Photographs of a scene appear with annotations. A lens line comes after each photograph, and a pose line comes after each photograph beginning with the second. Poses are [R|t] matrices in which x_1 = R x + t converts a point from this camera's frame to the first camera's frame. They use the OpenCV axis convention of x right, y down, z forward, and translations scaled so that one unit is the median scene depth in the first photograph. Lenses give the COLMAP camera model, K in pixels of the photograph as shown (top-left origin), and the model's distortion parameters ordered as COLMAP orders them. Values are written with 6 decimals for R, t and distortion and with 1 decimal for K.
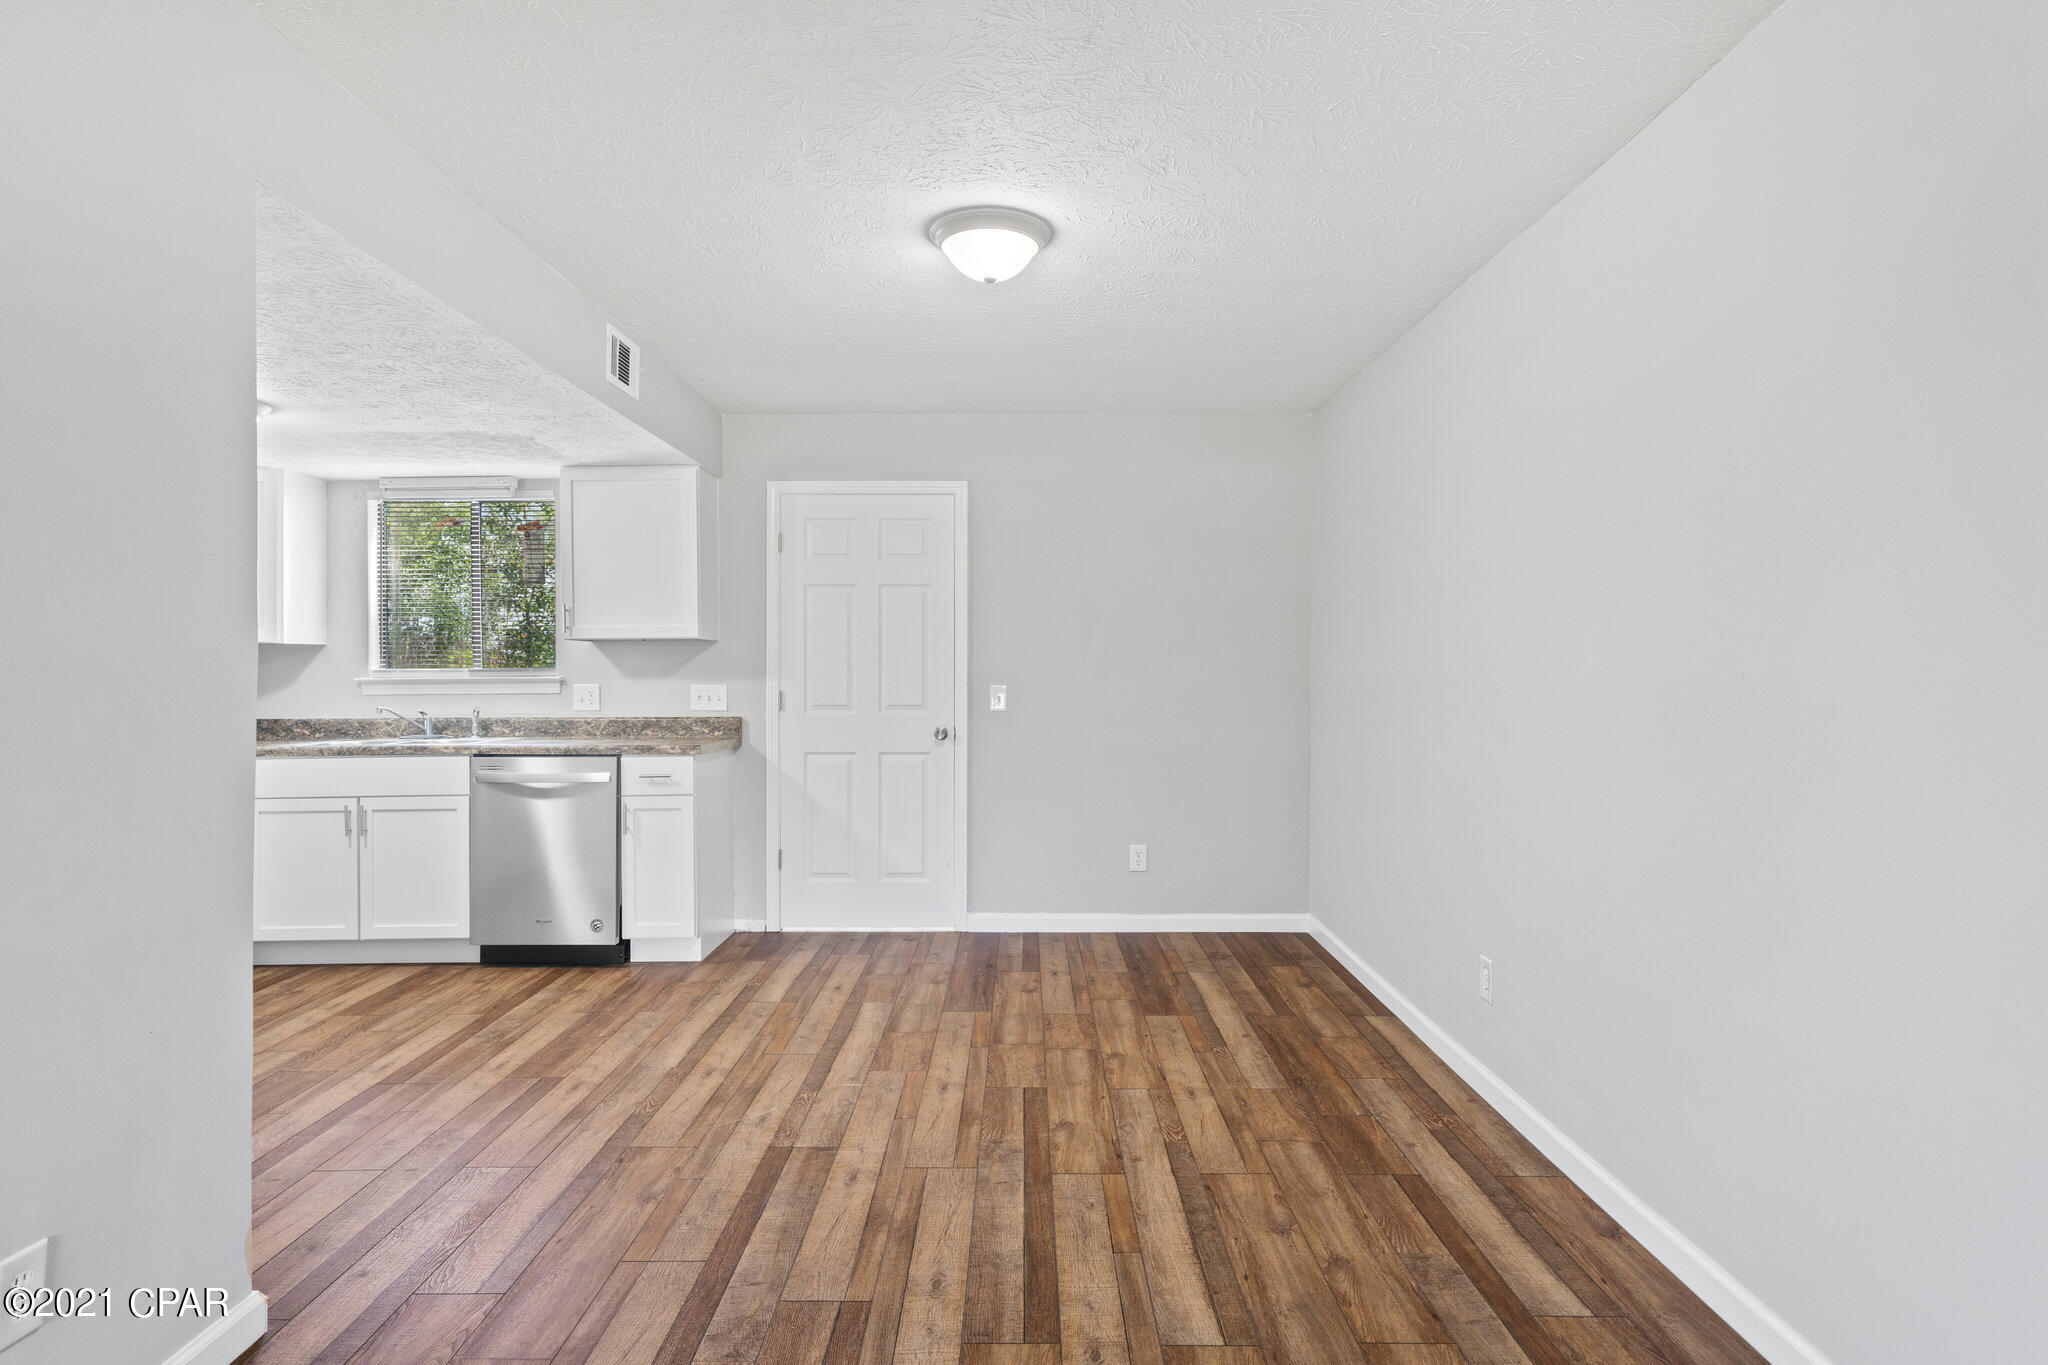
lens RADIAL K [[1110.7, 0, 1019.6], [0, 1110.7, 682.2], [0, 0, 1]] dist [0.004946, 0.000469]
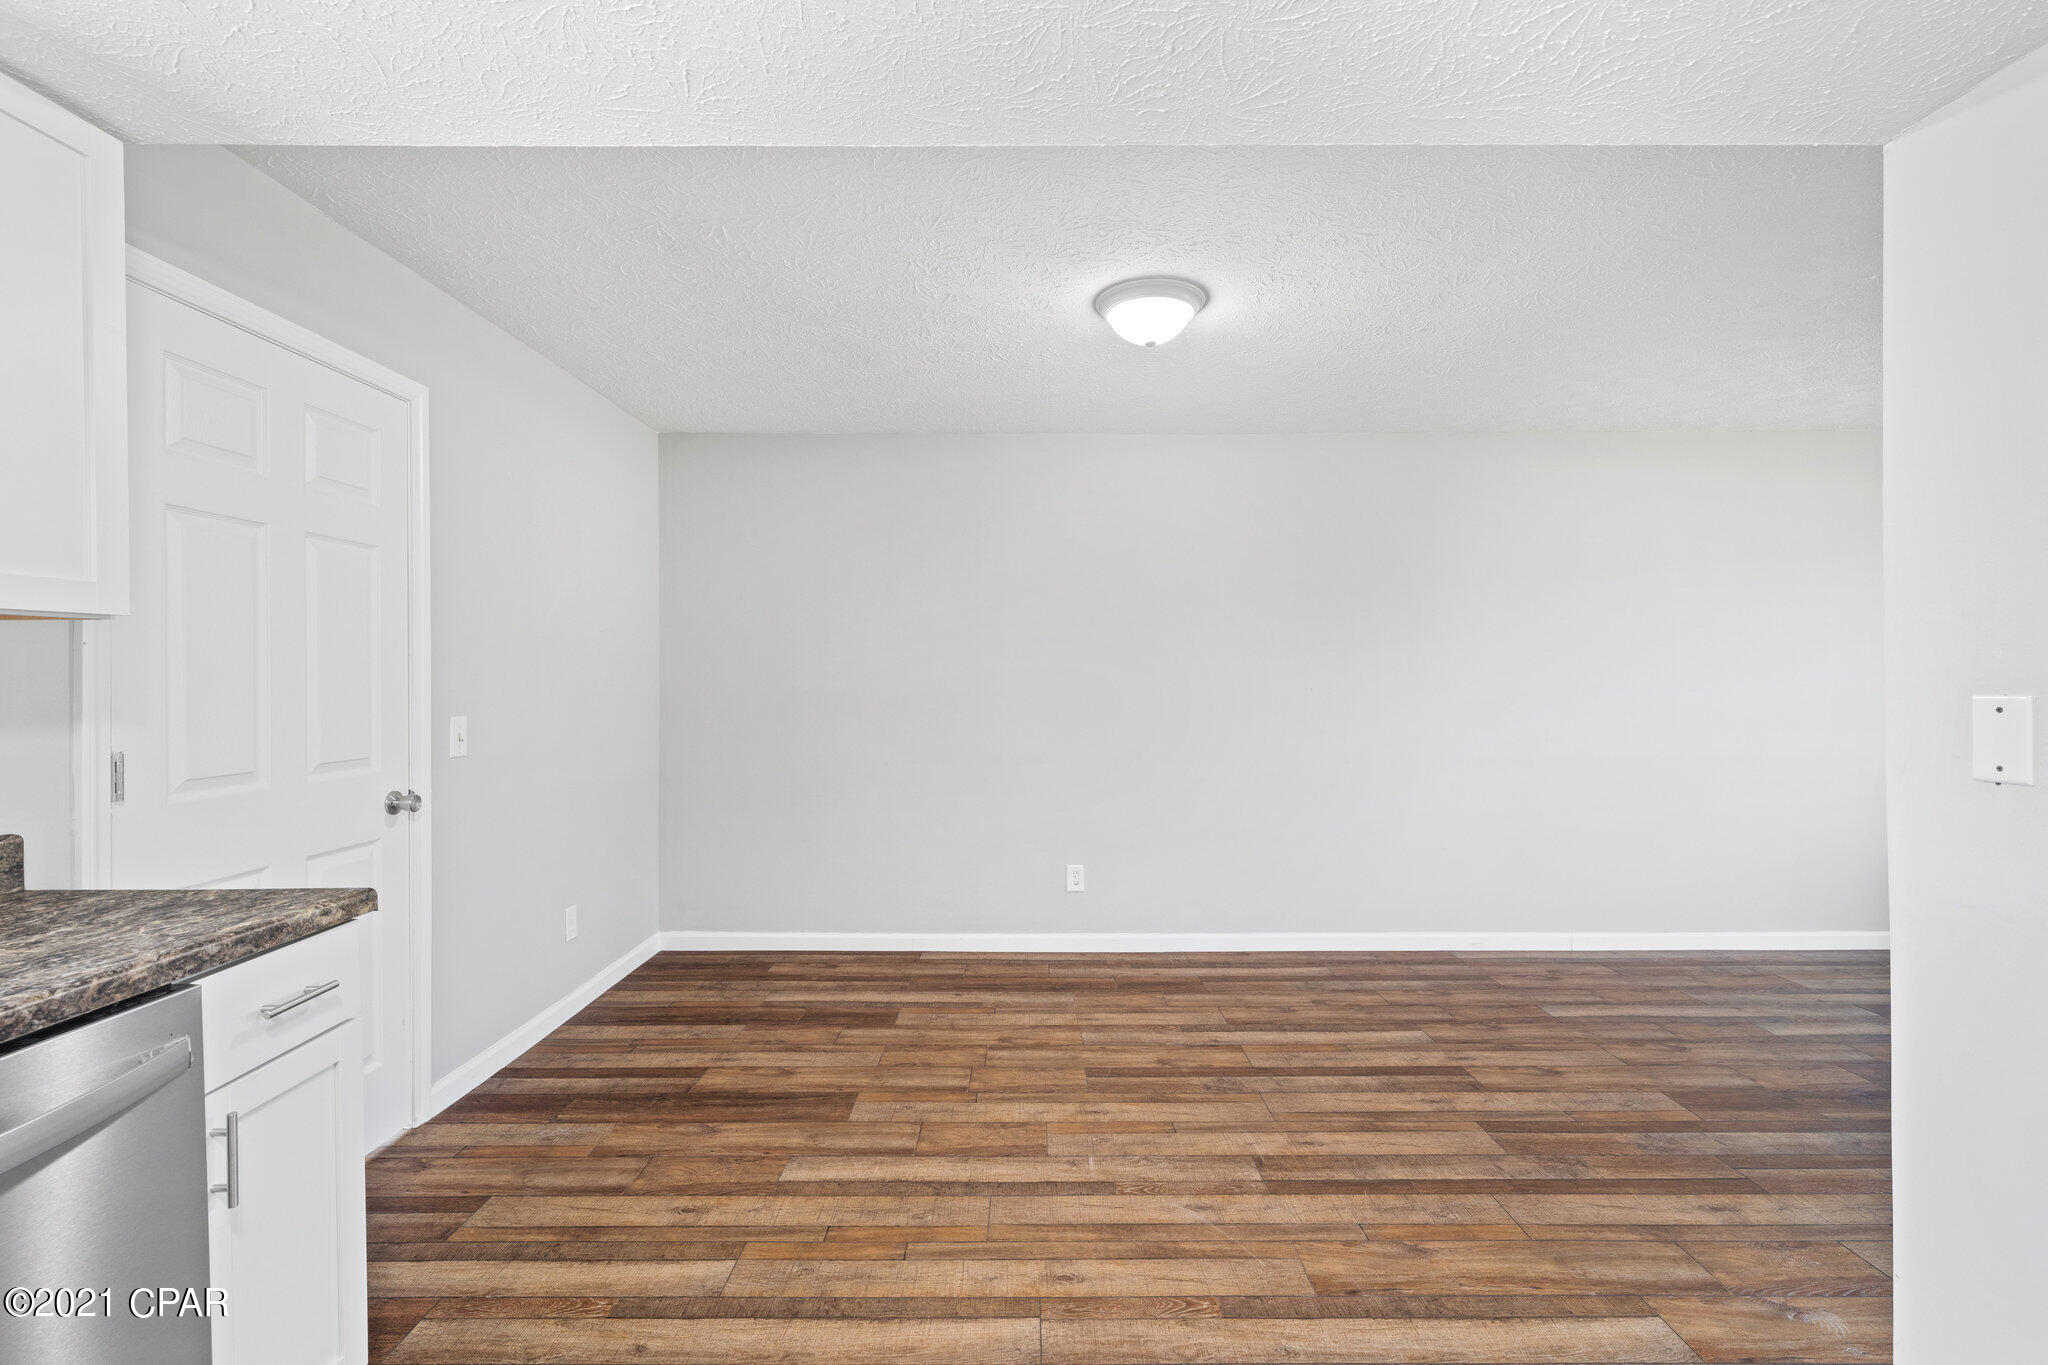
lens RADIAL K [[911.0, 0, 1021.7], [0, 911.0, 676.8], [0, 0, 1]] dist [-0.000124, -0.000464]
pose [[-0.016276, 0.001100, 0.999867, -0.852635], [0.012246, 0.999925, -0.000901, -0.024404], [-0.999793, 0.012230, -0.016288, 1.034796]]
